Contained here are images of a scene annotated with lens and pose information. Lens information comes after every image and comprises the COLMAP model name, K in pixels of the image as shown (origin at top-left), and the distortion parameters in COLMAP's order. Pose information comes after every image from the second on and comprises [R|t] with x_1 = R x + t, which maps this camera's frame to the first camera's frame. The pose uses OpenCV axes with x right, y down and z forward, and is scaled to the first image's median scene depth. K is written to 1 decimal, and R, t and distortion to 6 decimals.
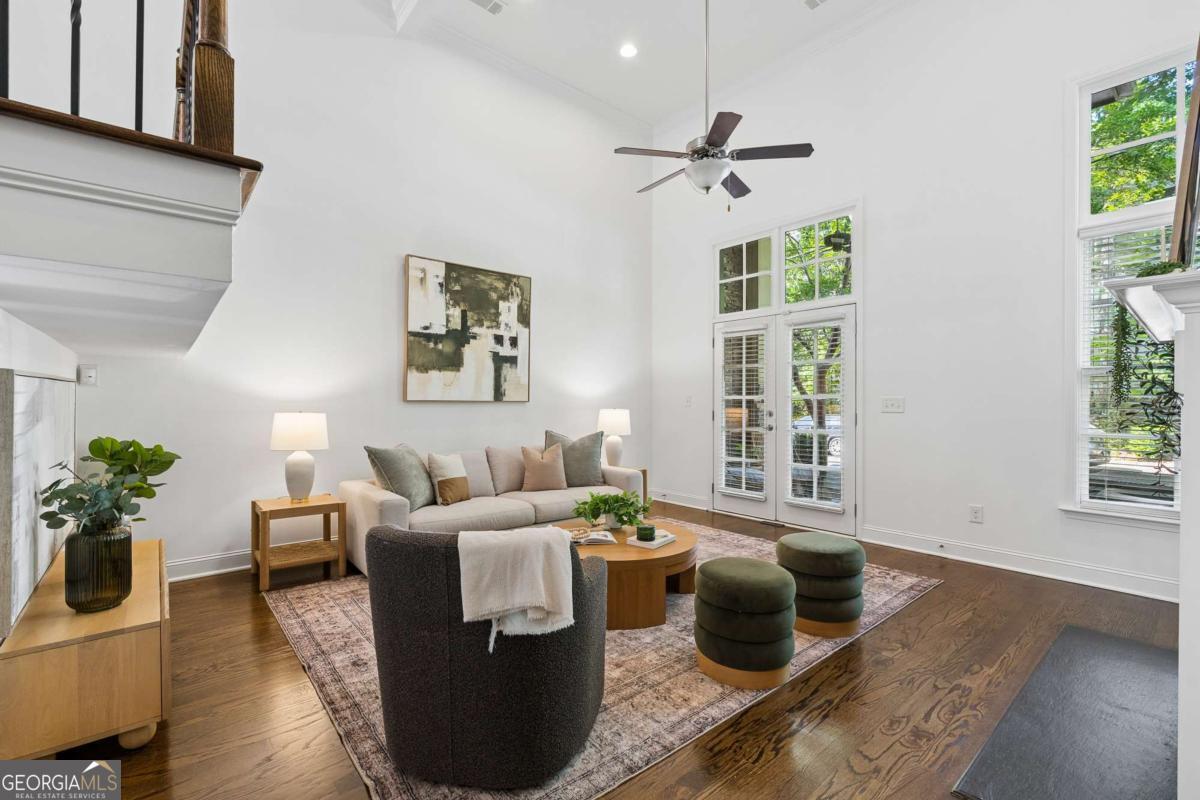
lens RADIAL K [[524.1, 0, 597.5], [0, 524.1, 403.2], [0, 0, 1]] dist [-0.004517, -0.000272]
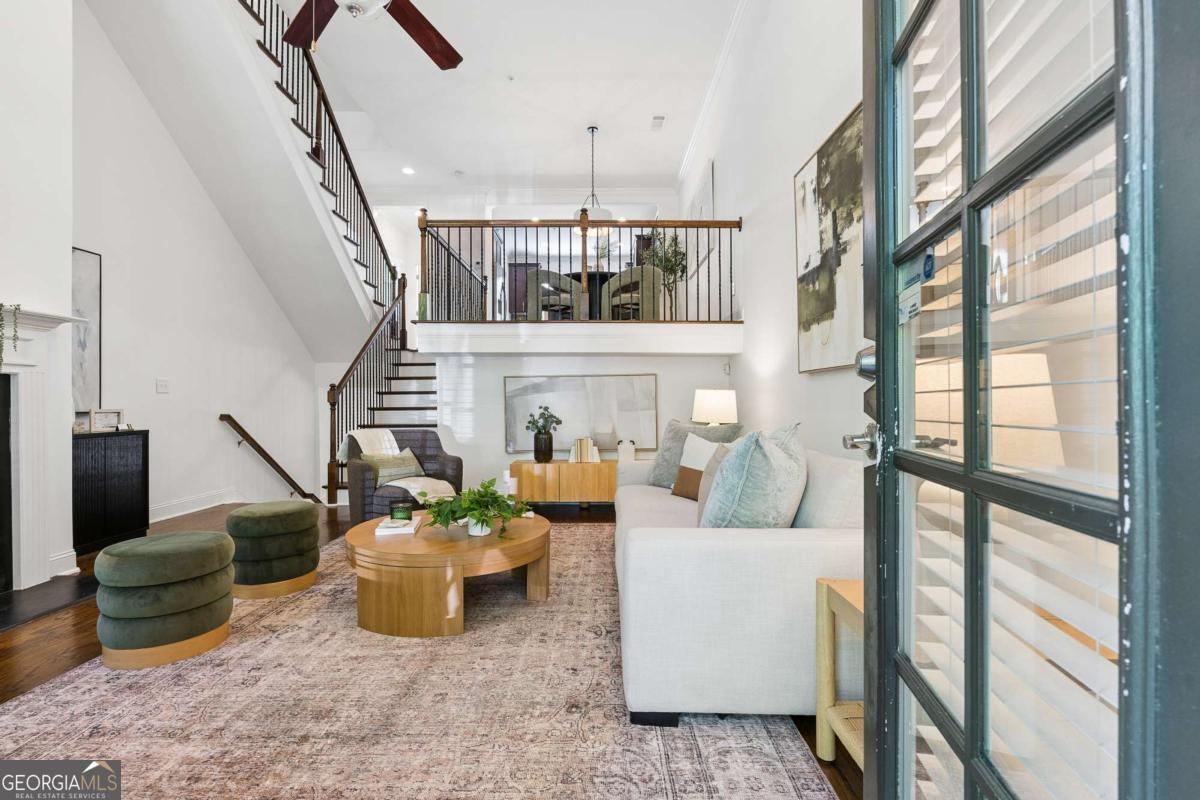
lens RADIAL K [[523.1, 0, 594.8], [0, 523.1, 398.4], [0, 0, 1]] dist [-0.003930, 0.000180]
pose [[-0.653841, -0.007950, -0.756590, 0.356812], [-0.002510, 0.999962, -0.008338, 0.036194], [0.756628, -0.003553, -0.653836, 1.178734]]
